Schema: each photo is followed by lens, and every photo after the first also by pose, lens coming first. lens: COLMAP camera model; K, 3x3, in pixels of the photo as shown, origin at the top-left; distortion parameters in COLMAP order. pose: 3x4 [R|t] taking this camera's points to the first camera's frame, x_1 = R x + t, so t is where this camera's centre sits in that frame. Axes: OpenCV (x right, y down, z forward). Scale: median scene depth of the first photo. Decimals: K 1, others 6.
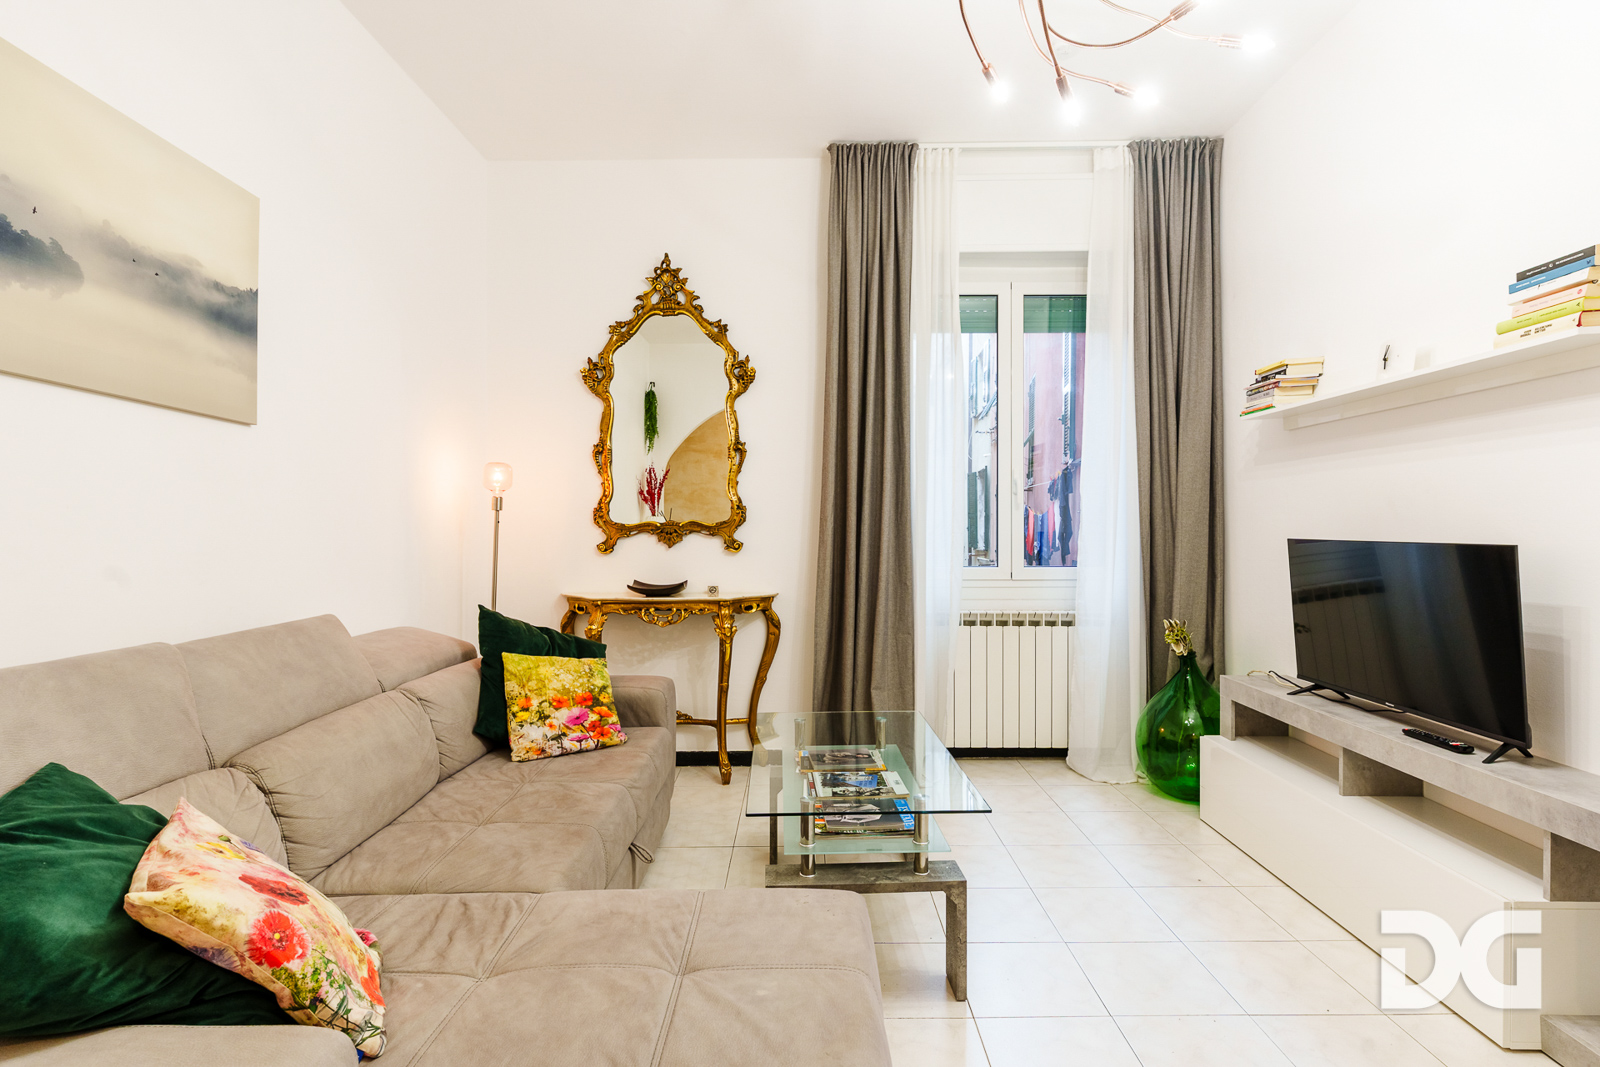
lens RADIAL K [[783.9, 0, 796.5], [0, 783.9, 529.7], [0, 0, 1]] dist [0.001936, 0.000450]
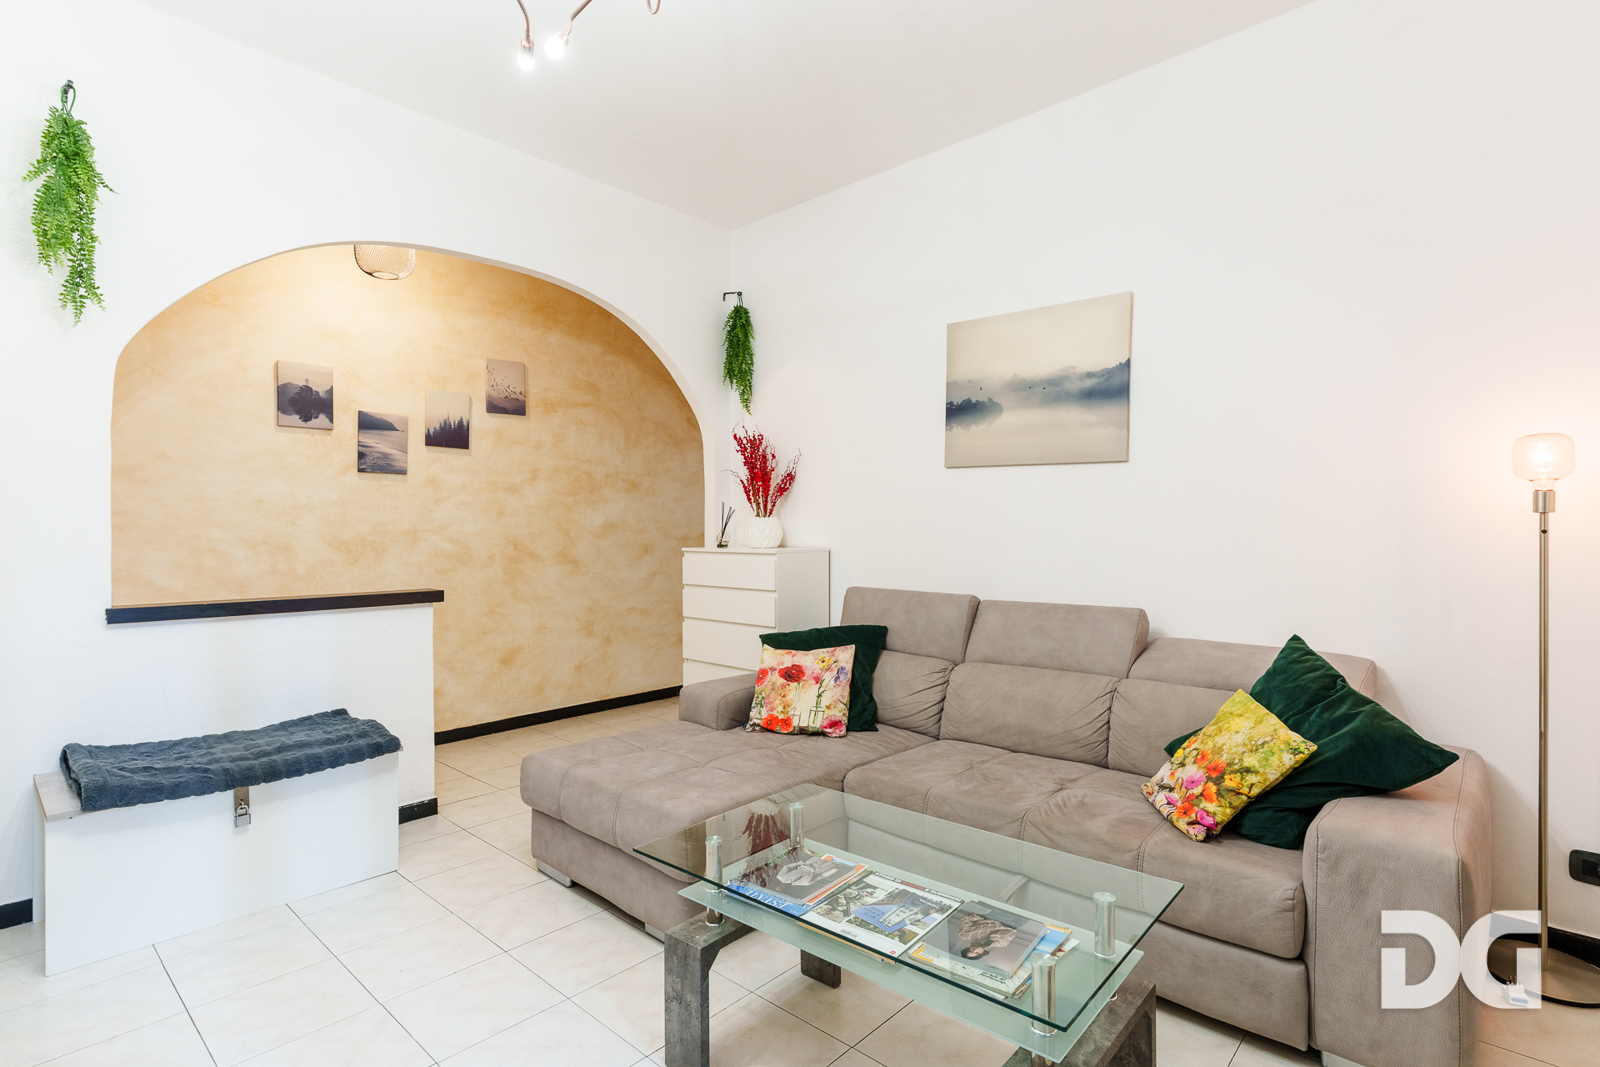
lens RADIAL K [[808.4, 0, 833.9], [0, 808.4, 525.1], [0, 0, 1]] dist [0.000892, 0.000699]
pose [[-0.656858, -0.001937, -0.754012, 0.497954], [-0.002671, 0.999996, -0.000242, -0.014876], [0.754010, 0.001855, -0.656860, 1.103139]]
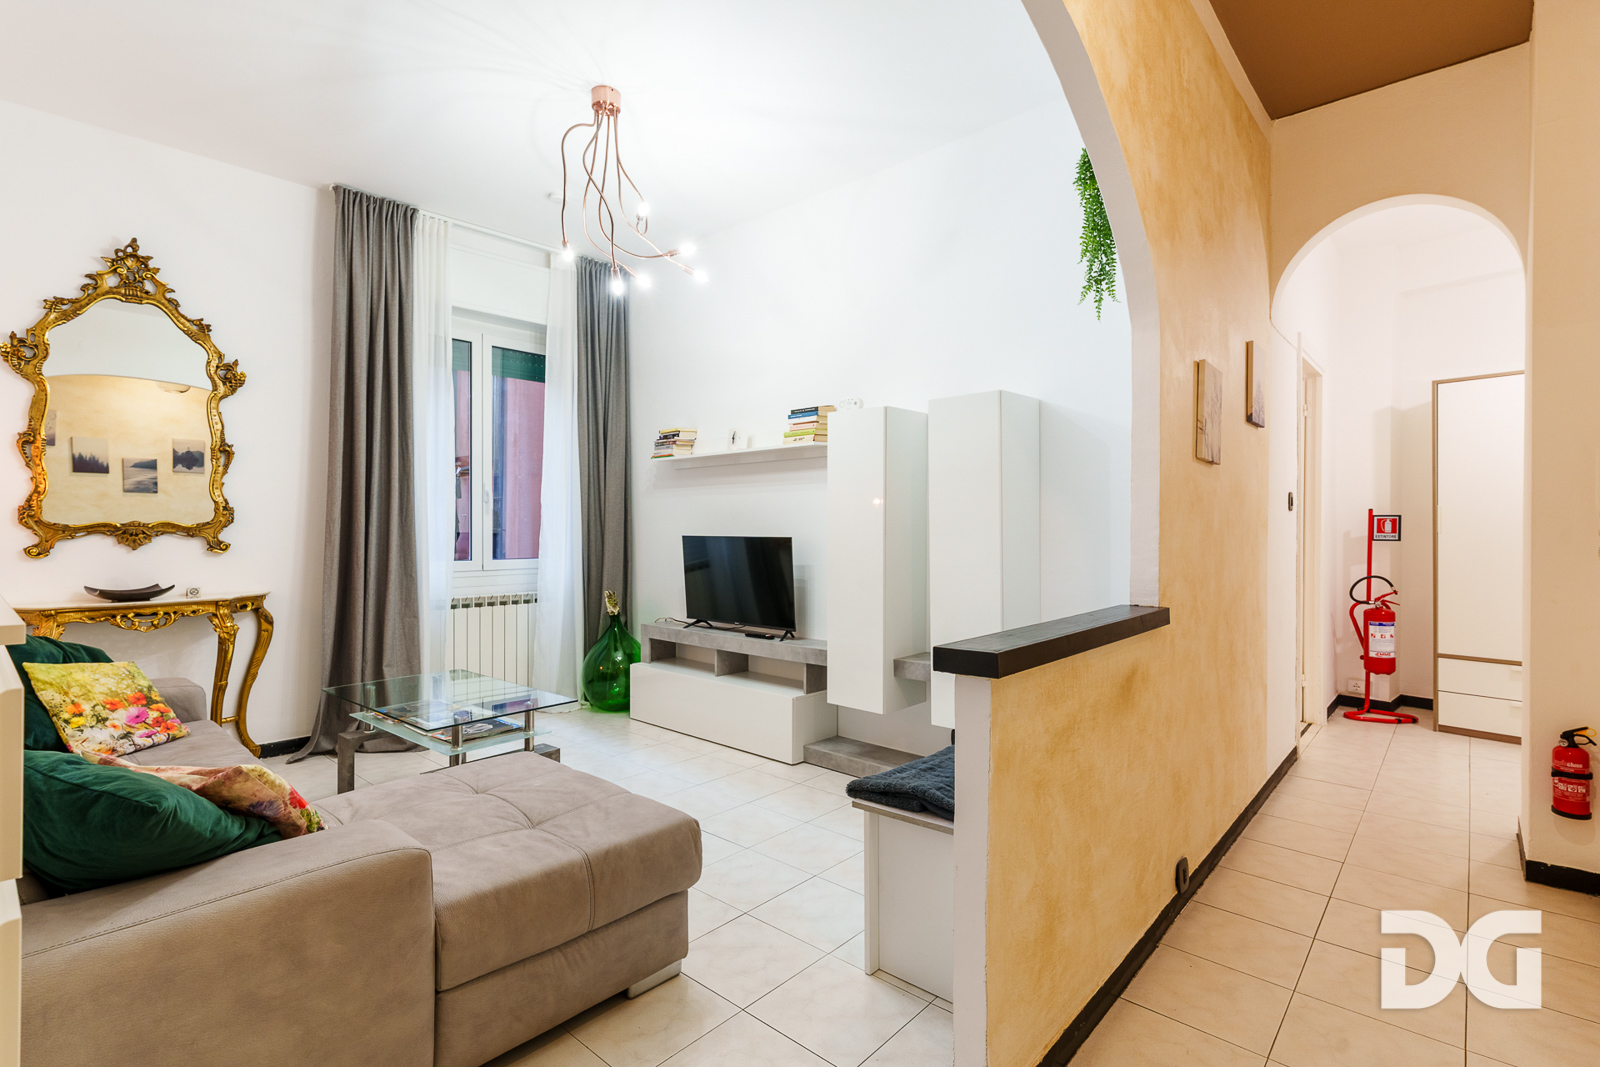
lens RADIAL K [[765.0, 0, 802.2], [0, 765.0, 525.8], [0, 0, 1]] dist [0.000516, 0.000257]
pose [[0.667568, 0.003839, 0.744539, -0.387285], [0.001416, 0.999978, -0.006425, 0.001398], [-0.744548, 0.005343, 0.667548, -0.260631]]
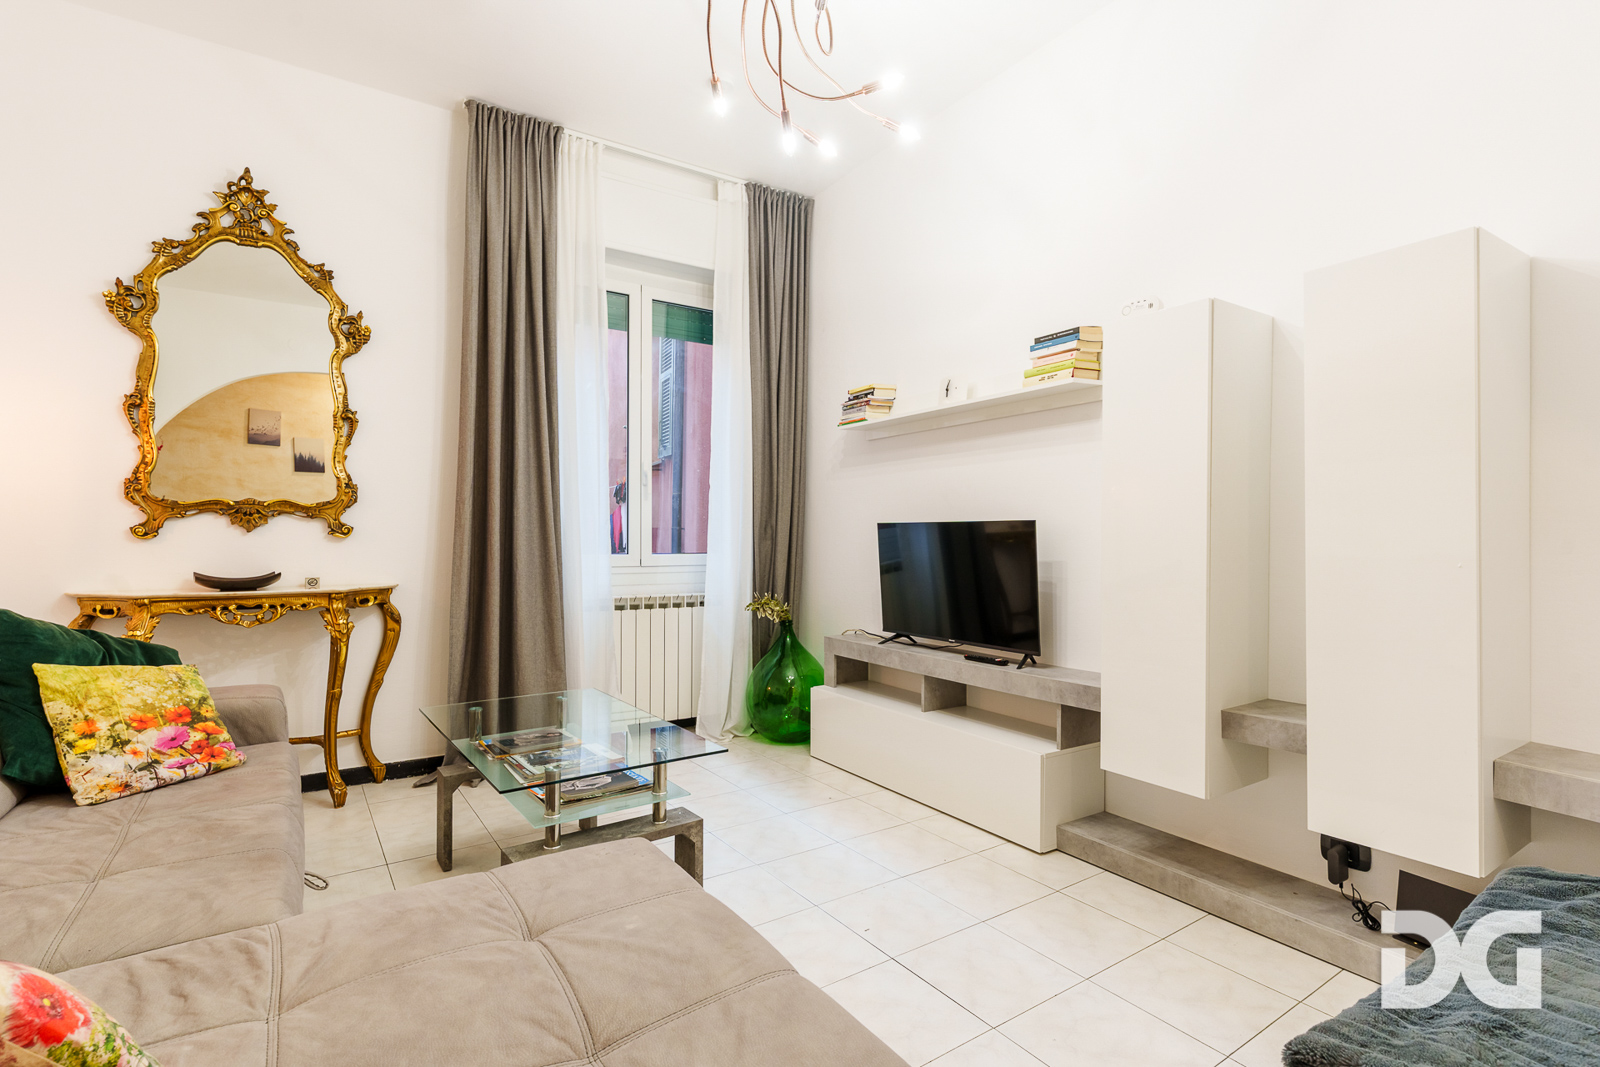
lens RADIAL K [[772.3, 0, 801.6], [0, 772.3, 538.1], [0, 0, 1]] dist [0.002241, 0.000560]
pose [[0.827341, 0.004964, 0.561679, -0.171782], [-0.003523, 0.999987, -0.003650, 0.037820], [-0.561690, 0.001041, 0.827347, 0.021583]]
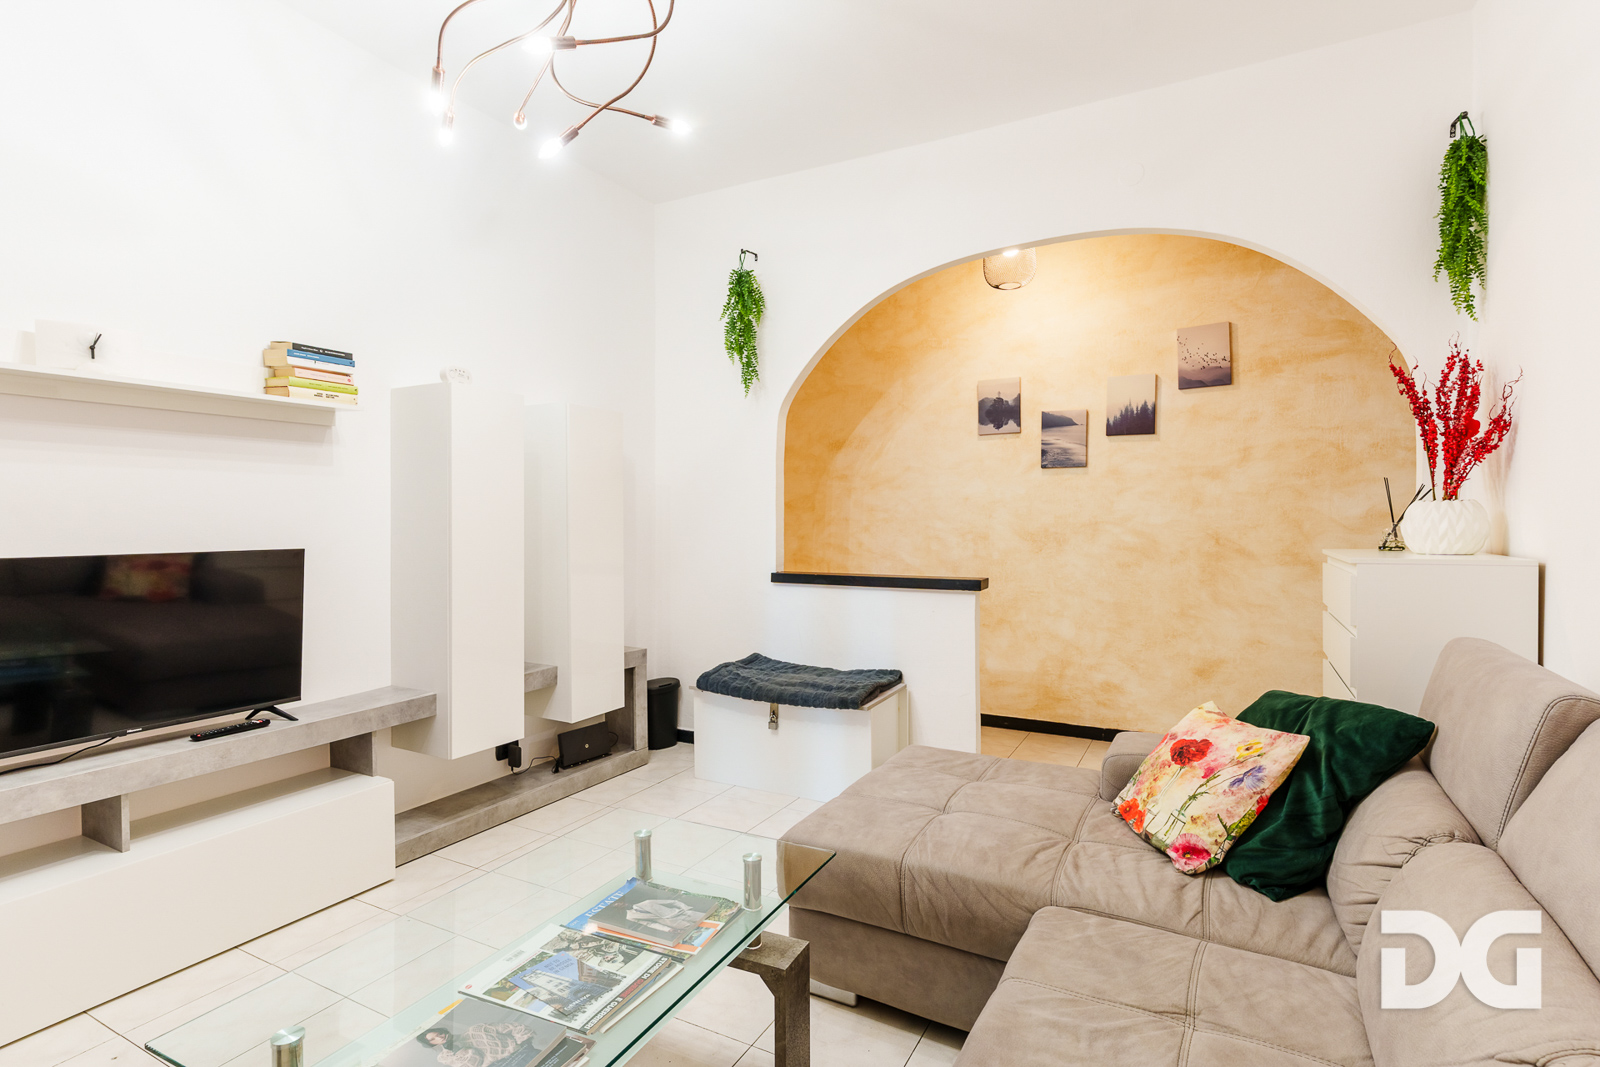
lens RADIAL K [[788.1, 0, 772.3], [0, 788.1, 530.7], [0, 0, 1]] dist [0.001871, 0.000808]
pose [[-0.868375, -0.002037, 0.495904, -0.274170], [0.007787, 0.999812, 0.017742, -0.017841], [-0.495847, 0.019268, -0.868196, 1.102521]]
